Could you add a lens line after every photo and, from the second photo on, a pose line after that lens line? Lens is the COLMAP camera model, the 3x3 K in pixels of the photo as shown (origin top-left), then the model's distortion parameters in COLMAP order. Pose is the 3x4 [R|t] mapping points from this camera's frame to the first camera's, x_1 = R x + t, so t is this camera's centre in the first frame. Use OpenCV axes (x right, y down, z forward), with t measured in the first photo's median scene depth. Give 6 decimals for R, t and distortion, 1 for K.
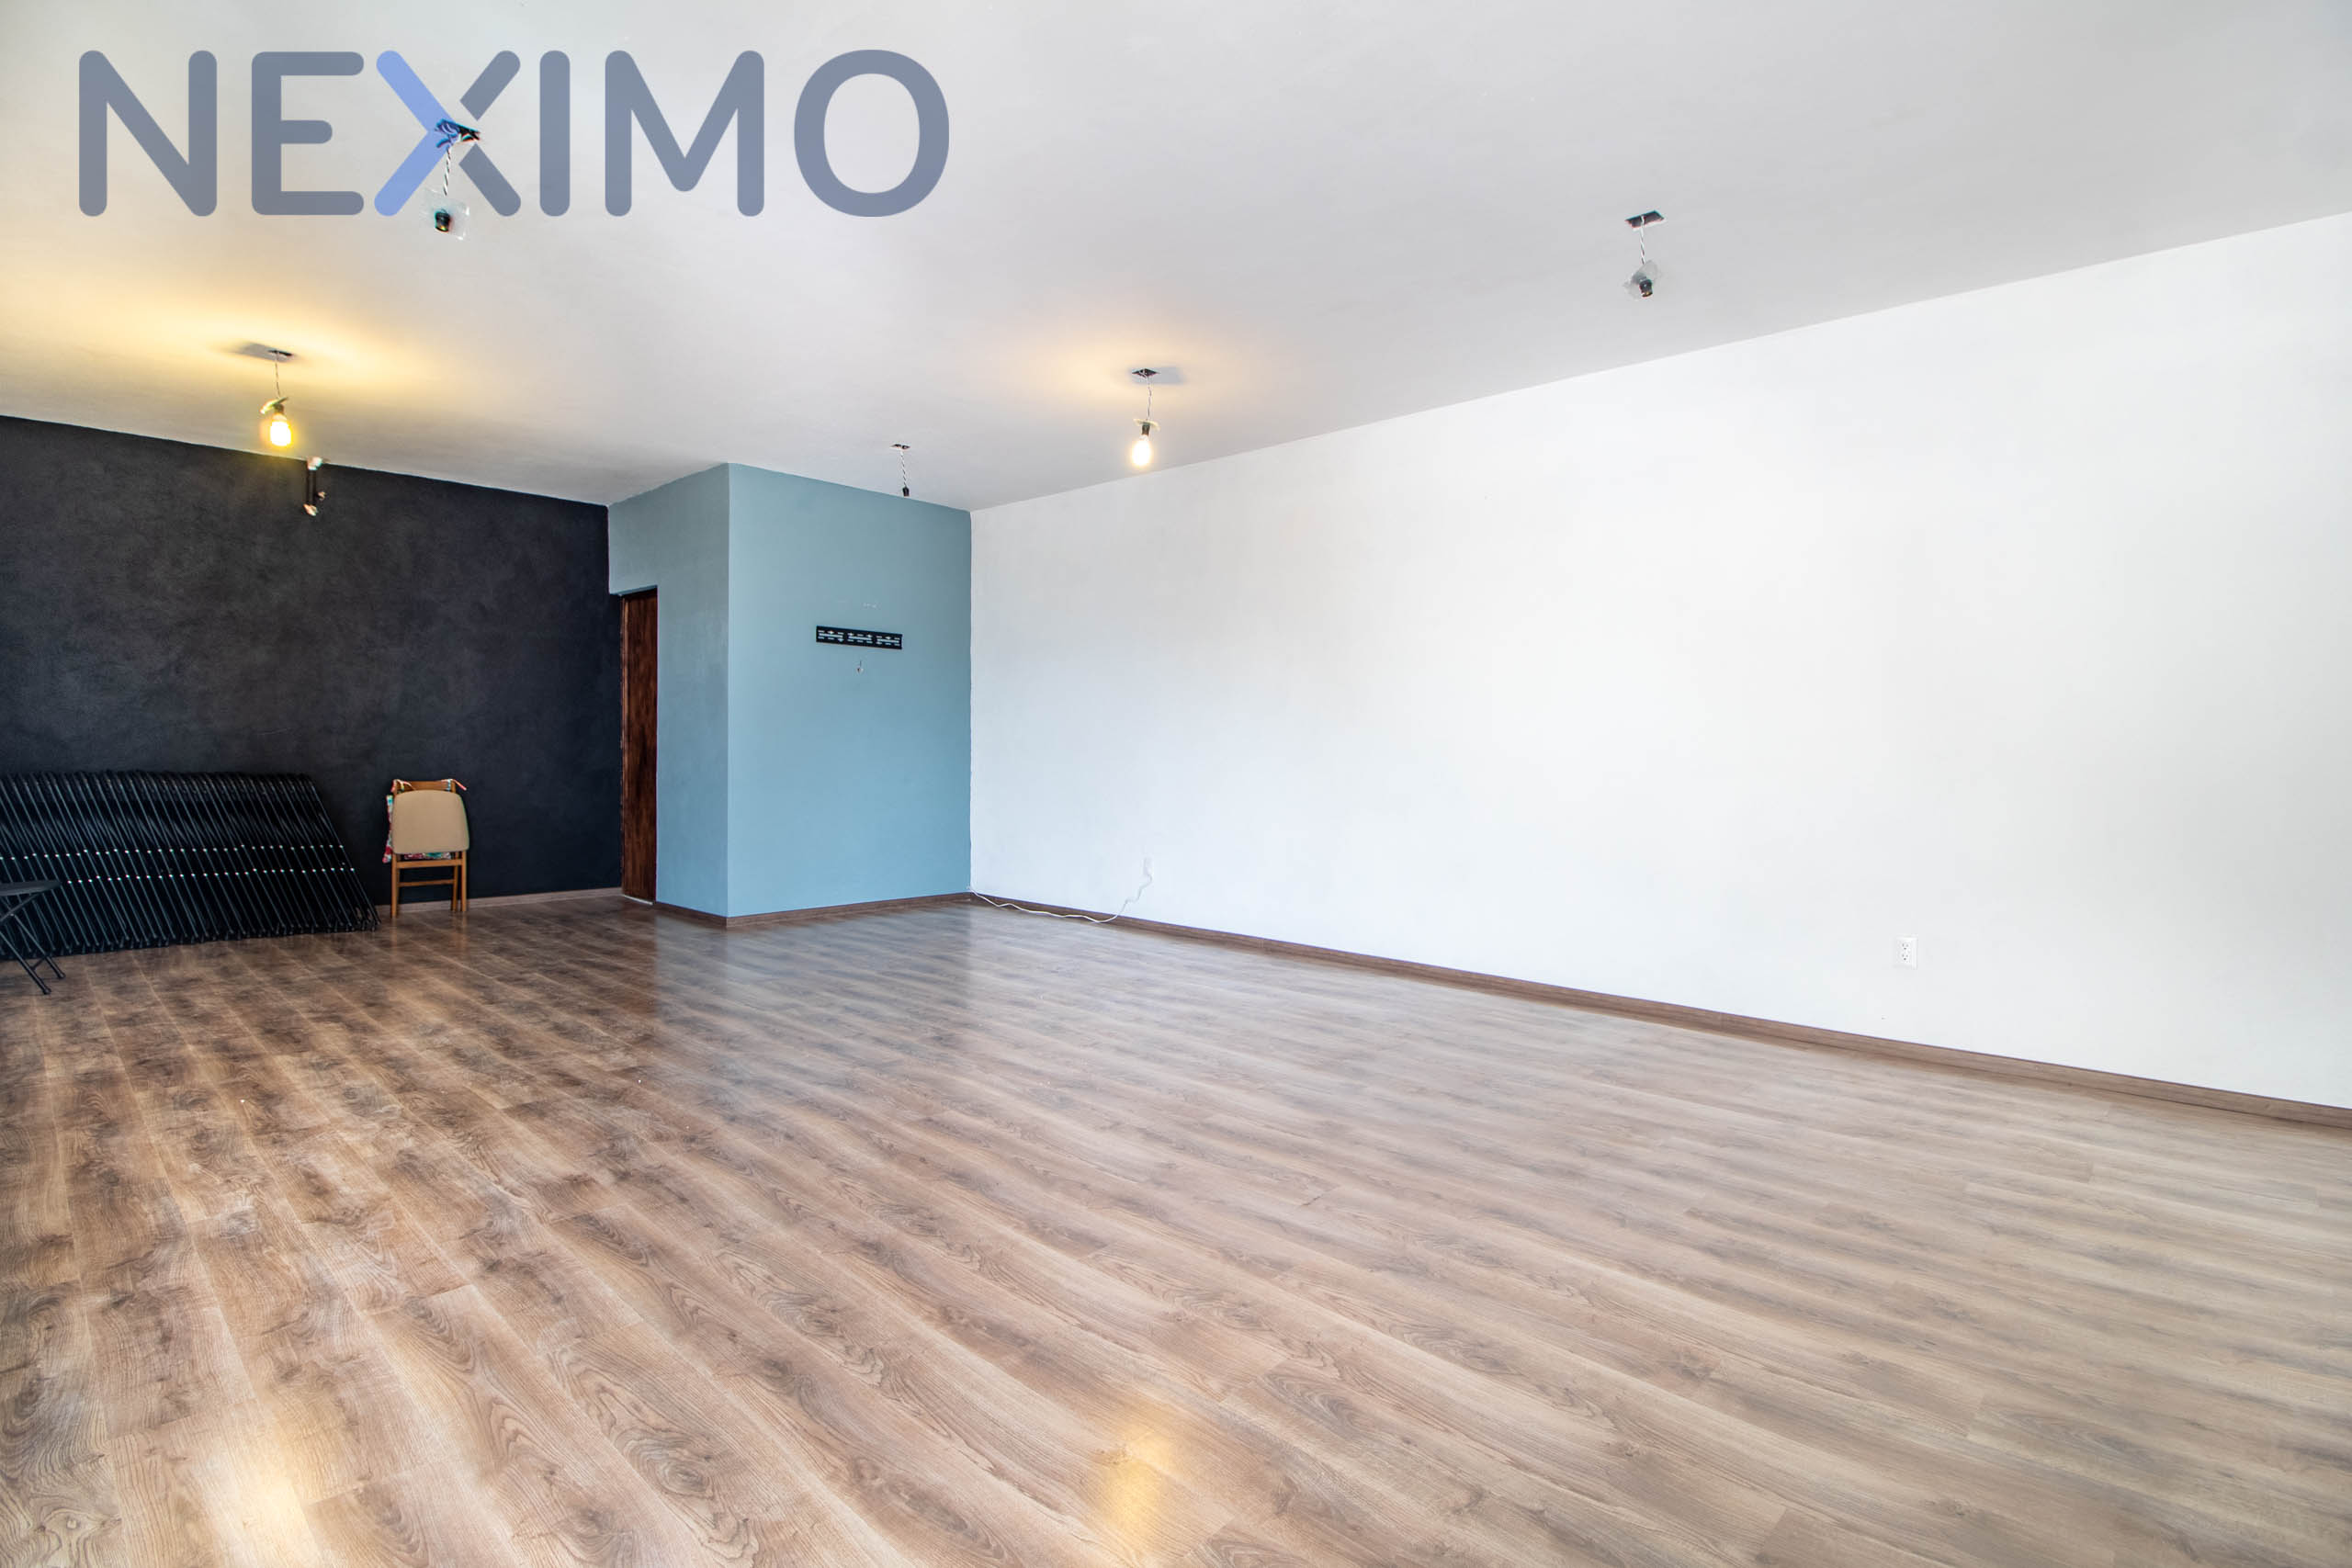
lens RADIAL K [[1125.3, 0, 1173.1], [0, 1125.3, 773.5], [0, 0, 1]] dist [-0.004931, -0.000552]
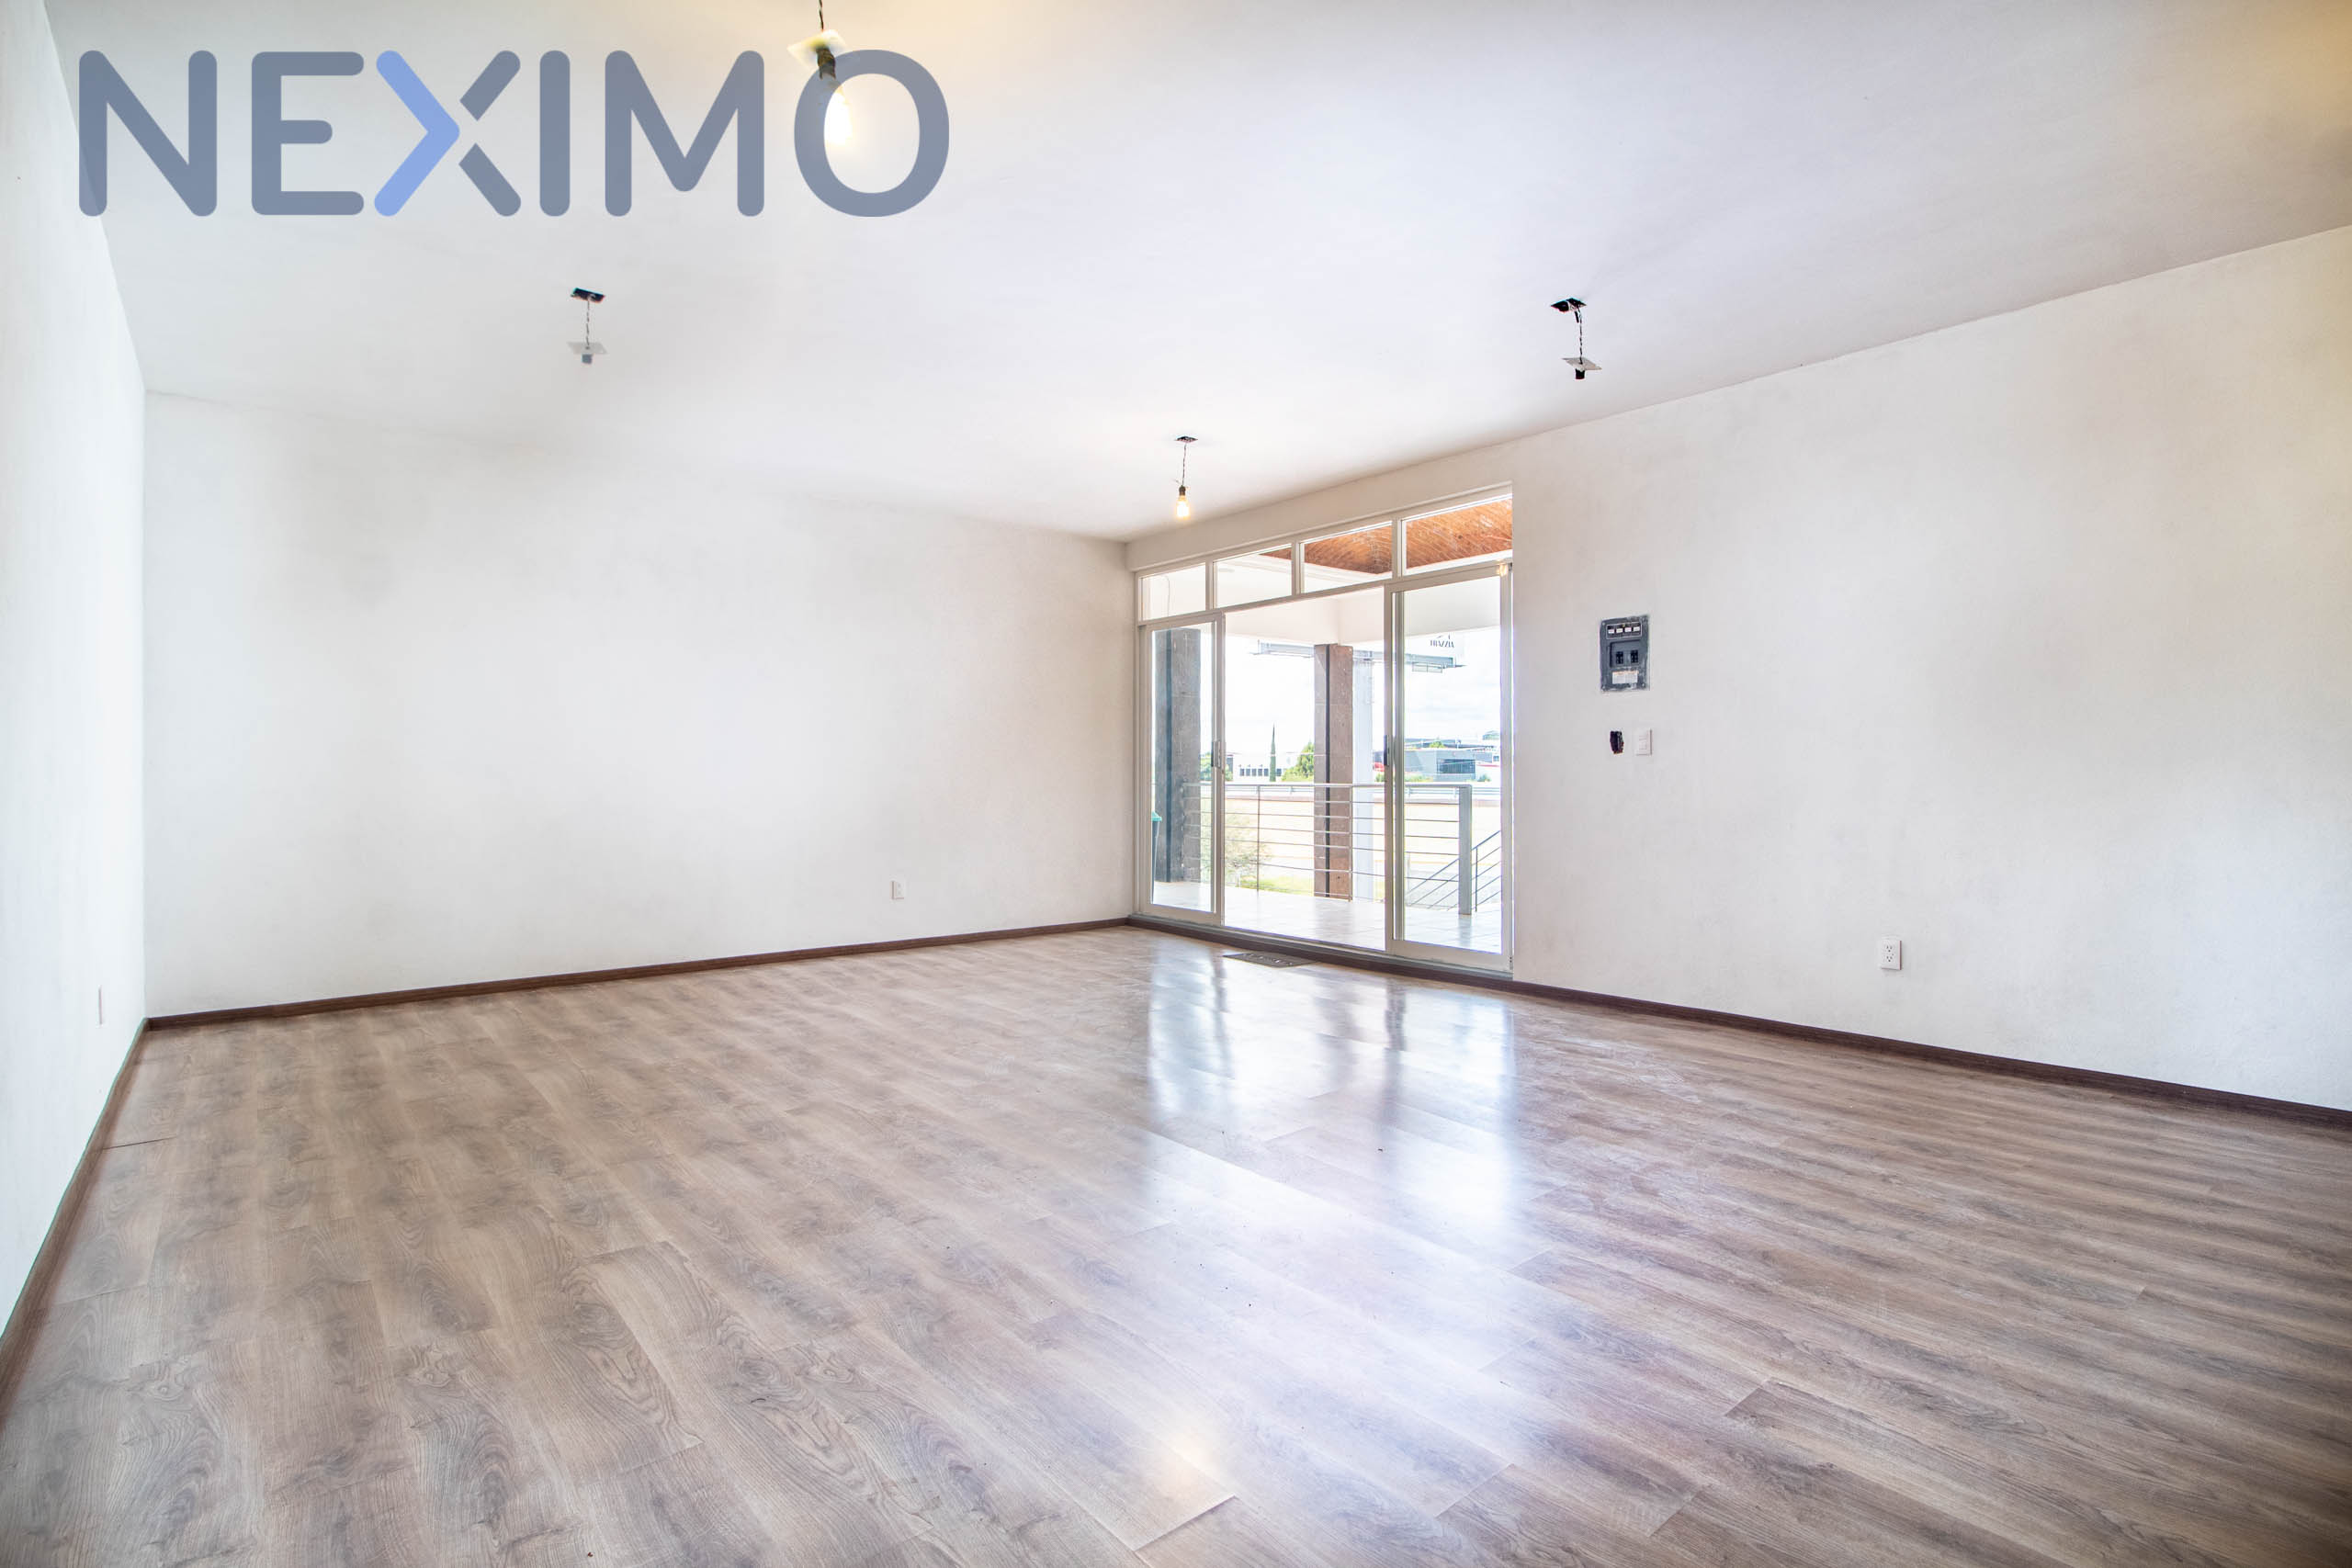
lens RADIAL K [[1125.3, 0, 1180.0], [0, 1125.3, 775.4], [0, 0, 1]] dist [-0.004931, -0.000552]
pose [[-0.989293, -0.005567, 0.145834, -0.310463], [-0.003862, 0.999921, 0.011969, -0.029643], [-0.145889, 0.011278, -0.989237, 1.904967]]
